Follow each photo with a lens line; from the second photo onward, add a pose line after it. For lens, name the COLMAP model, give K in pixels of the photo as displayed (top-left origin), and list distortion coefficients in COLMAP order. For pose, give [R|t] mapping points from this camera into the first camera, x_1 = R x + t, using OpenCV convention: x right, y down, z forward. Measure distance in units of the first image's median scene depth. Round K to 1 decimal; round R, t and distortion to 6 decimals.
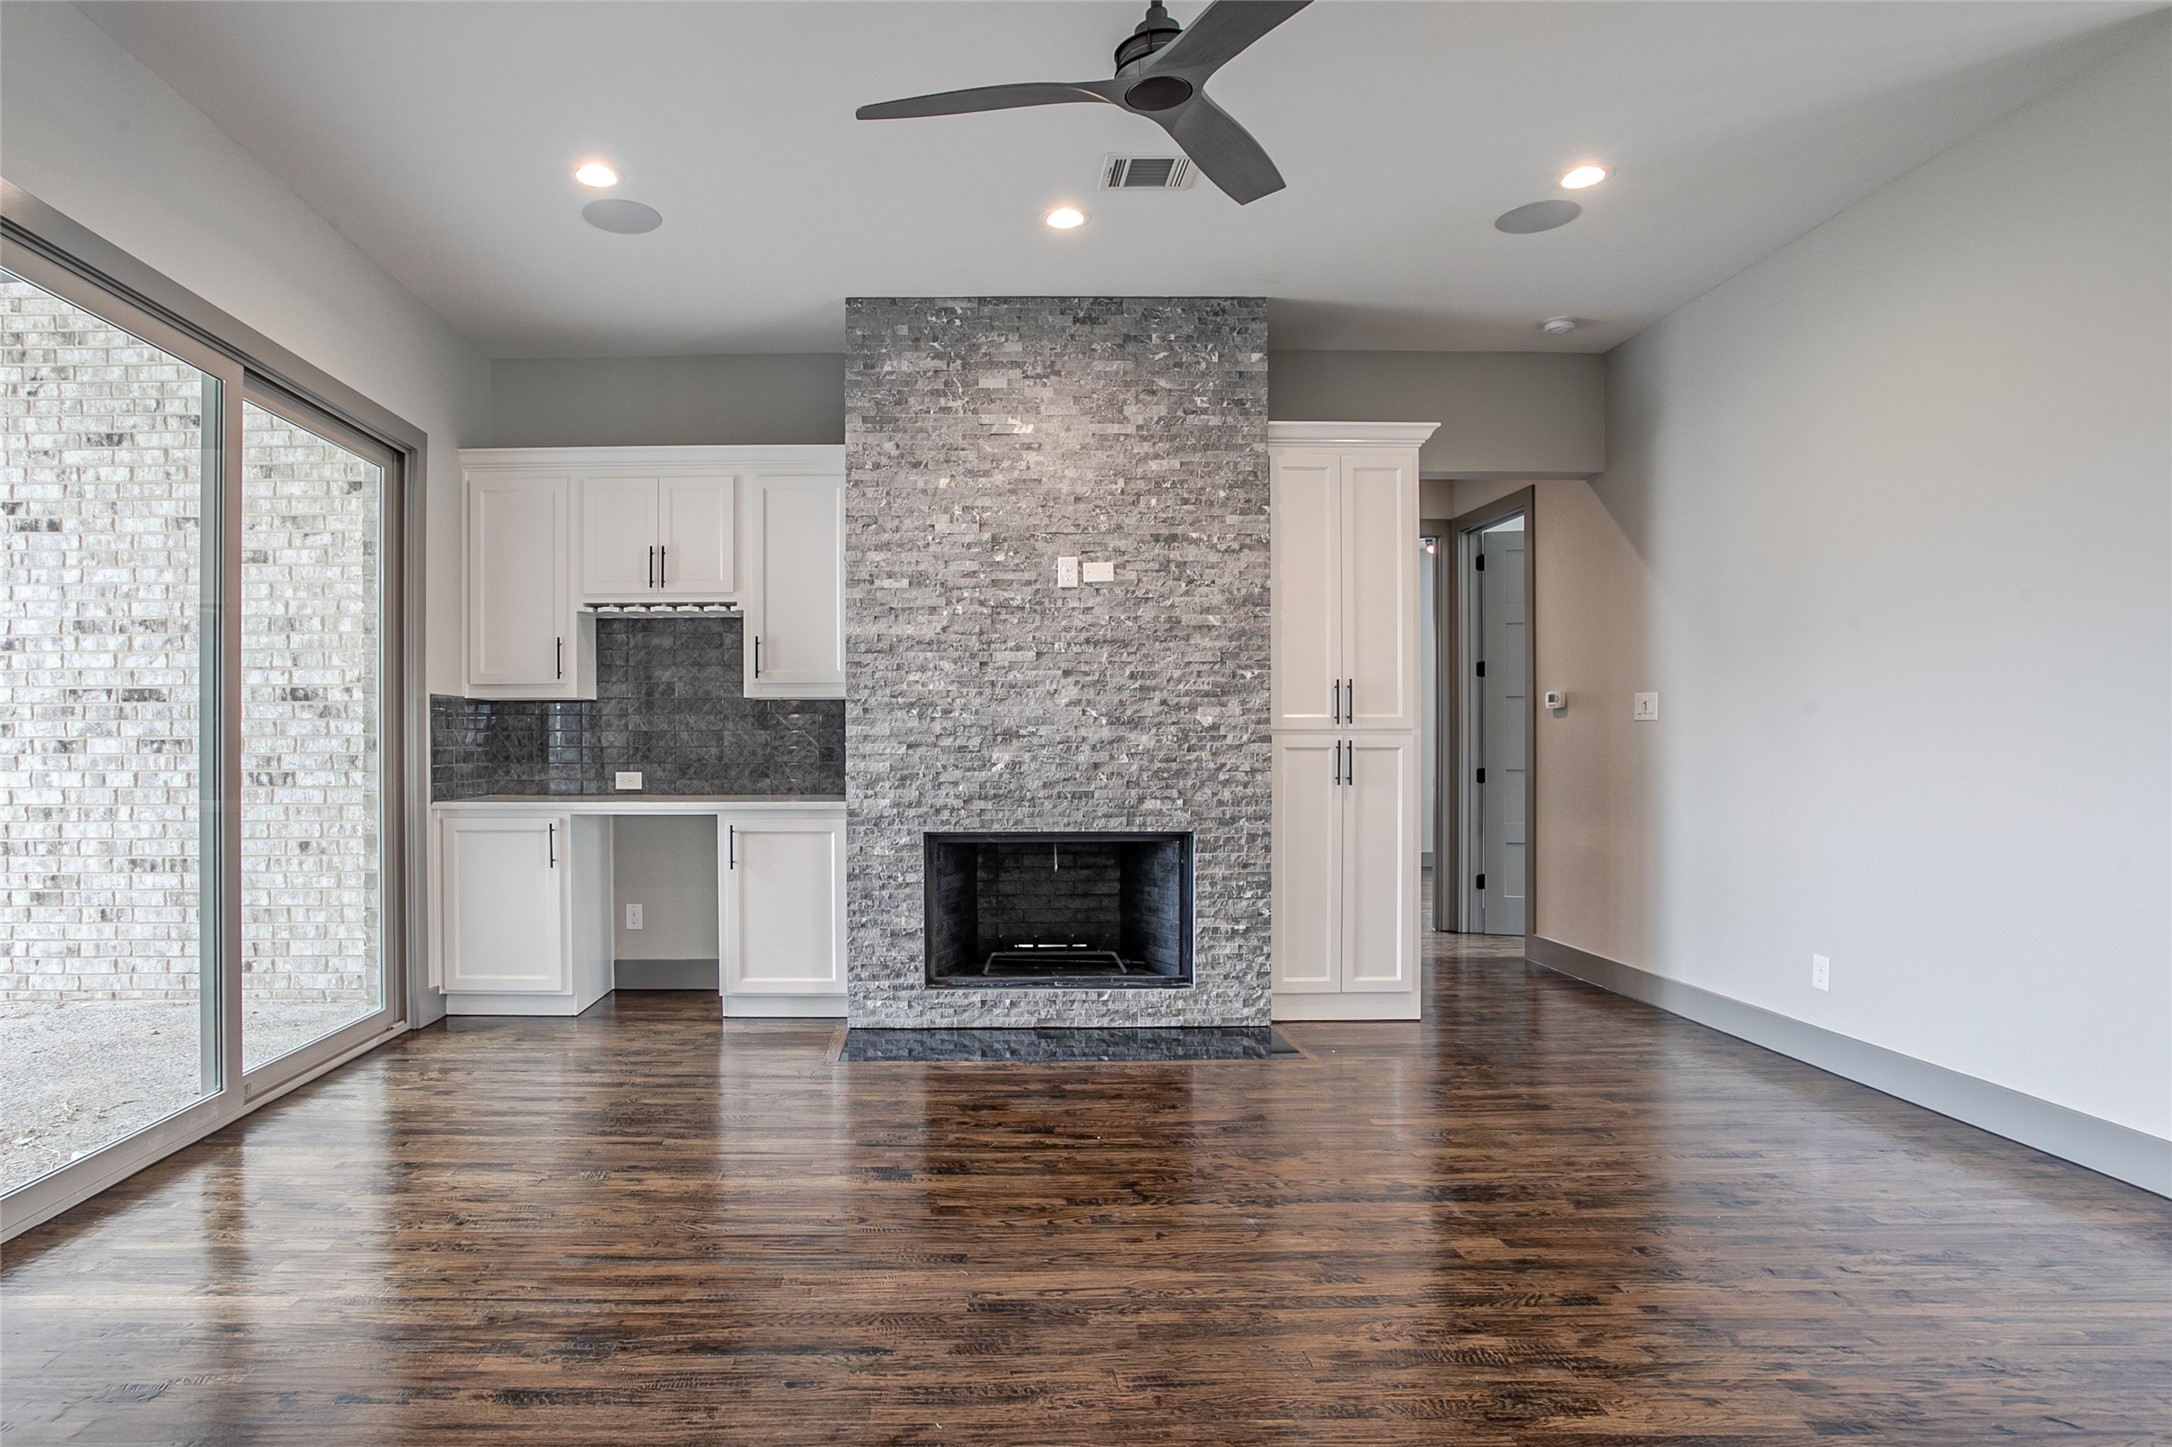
lens RADIAL K [[1200.0, 0, 916.9], [0, 1200.0, 751.6], [0, 0, 1]] dist [-0.083038, 0.066224]
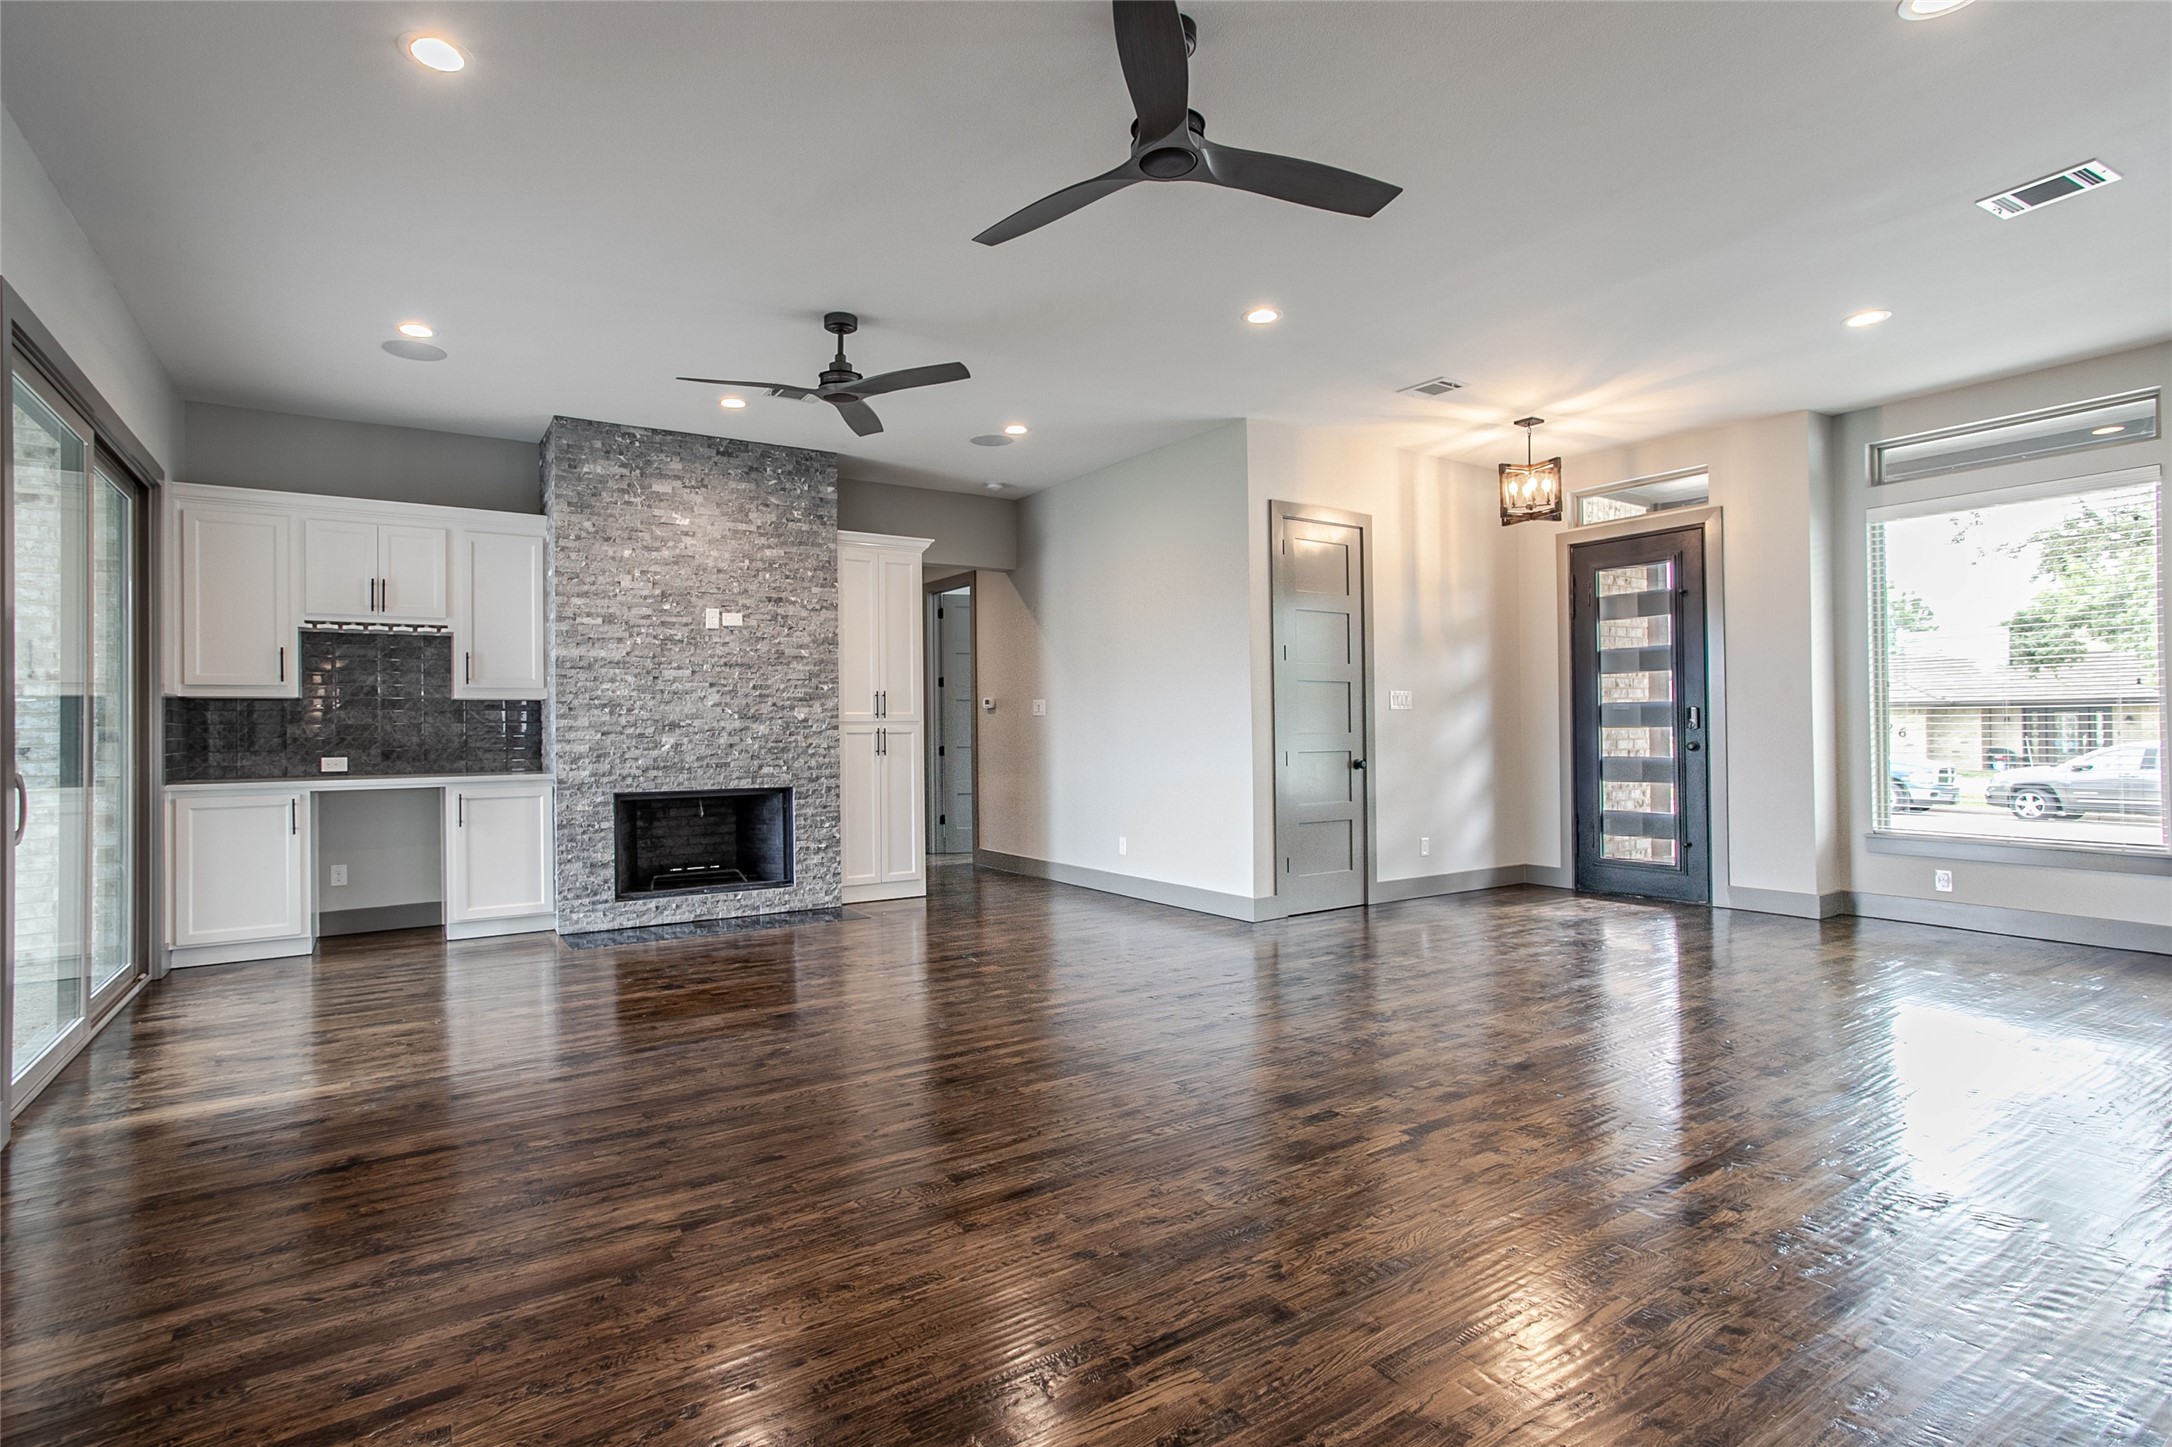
lens RADIAL K [[1105.5, 0, 1073.0], [0, 1105.5, 717.8], [0, 0, 1]] dist [-0.023440, 0.039890]
pose [[0.821802, -0.000111, 0.569773, -0.295266], [0.011763, 0.999790, -0.016771, 0.004990], [-0.569652, 0.020485, 0.821631, -0.409738]]
